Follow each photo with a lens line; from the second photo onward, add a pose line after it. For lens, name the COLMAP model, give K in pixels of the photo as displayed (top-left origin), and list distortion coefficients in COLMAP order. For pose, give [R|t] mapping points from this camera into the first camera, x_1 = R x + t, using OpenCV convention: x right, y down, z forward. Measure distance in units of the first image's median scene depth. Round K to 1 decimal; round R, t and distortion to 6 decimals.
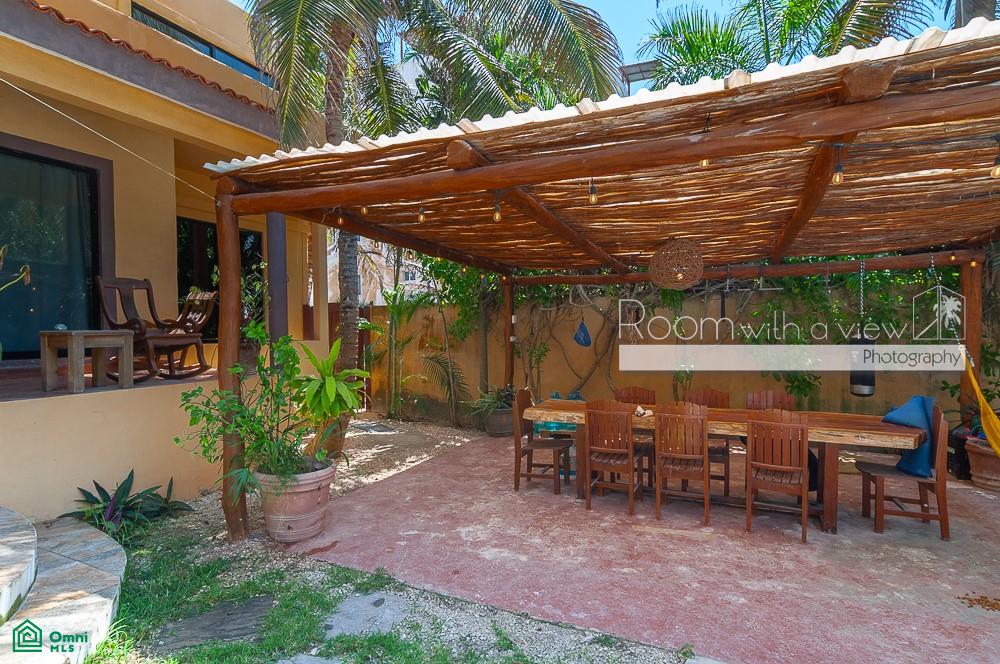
lens RADIAL K [[536.1, 0, 497.6], [0, 536.1, 339.1], [0, 0, 1]] dist [0.004431, 0.002694]
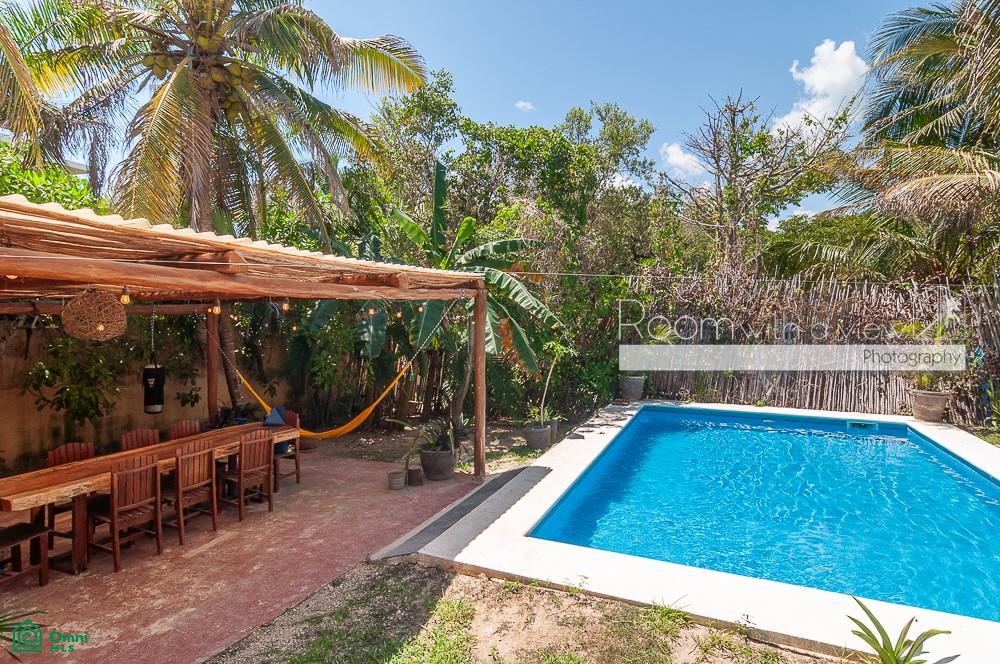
lens RADIAL K [[536.1, 0, 497.6], [0, 536.1, 339.1], [0, 0, 1]] dist [0.004431, 0.002694]
pose [[-0.022794, -0.031931, 0.999230, -0.991047], [0.015369, 0.999361, 0.032285, -0.163221], [-0.999622, 0.016093, -0.022289, 0.360940]]
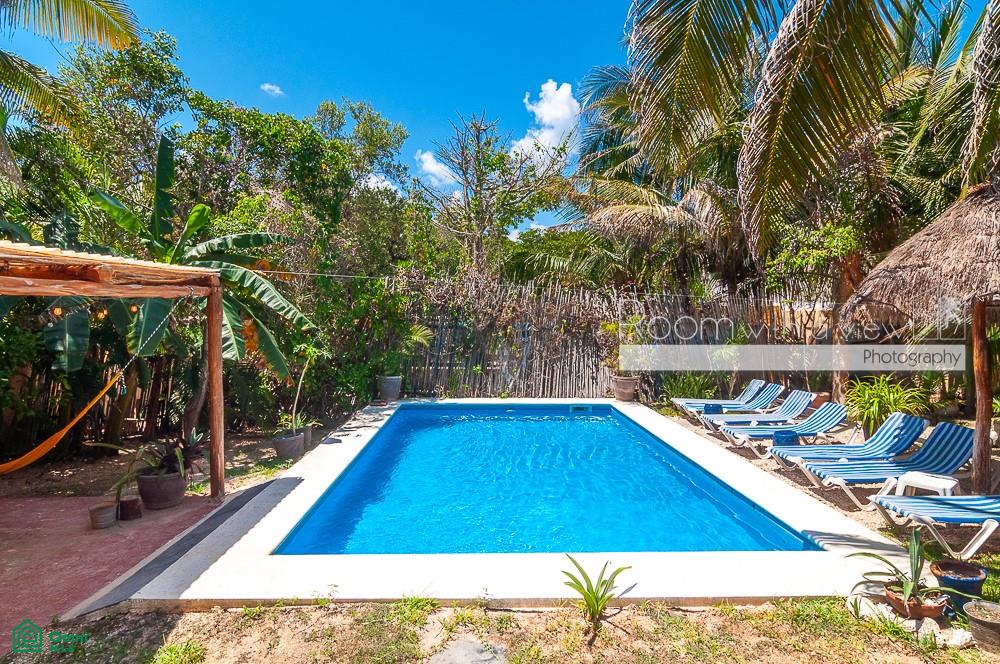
lens RADIAL K [[536.1, 0, 497.6], [0, 536.1, 339.1], [0, 0, 1]] dist [0.004431, 0.002694]
pose [[-0.443575, -0.026067, 0.895858, -1.001016], [0.018583, 0.999095, 0.038271, -0.162892], [-0.896044, 0.033624, -0.442689, 0.332118]]
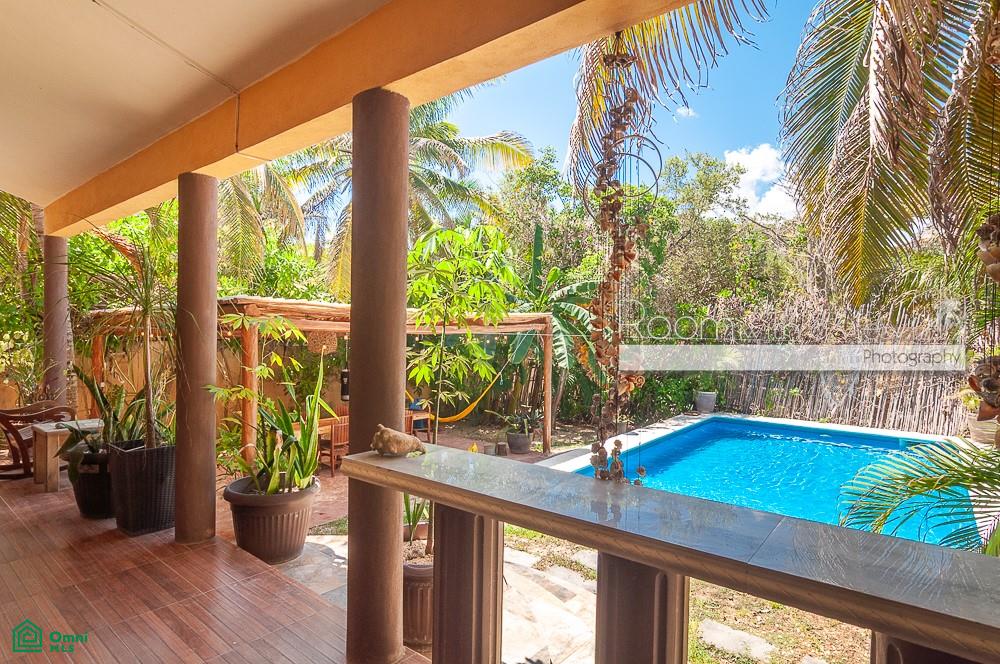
lens RADIAL K [[536.1, 0, 497.6], [0, 536.1, 339.1], [0, 0, 1]] dist [0.004431, 0.002694]
pose [[0.250753, -0.003689, 0.968044, -1.826126], [0.003359, 0.999990, 0.002941, -0.209409], [-0.968045, 0.002514, 0.250762, -0.064385]]
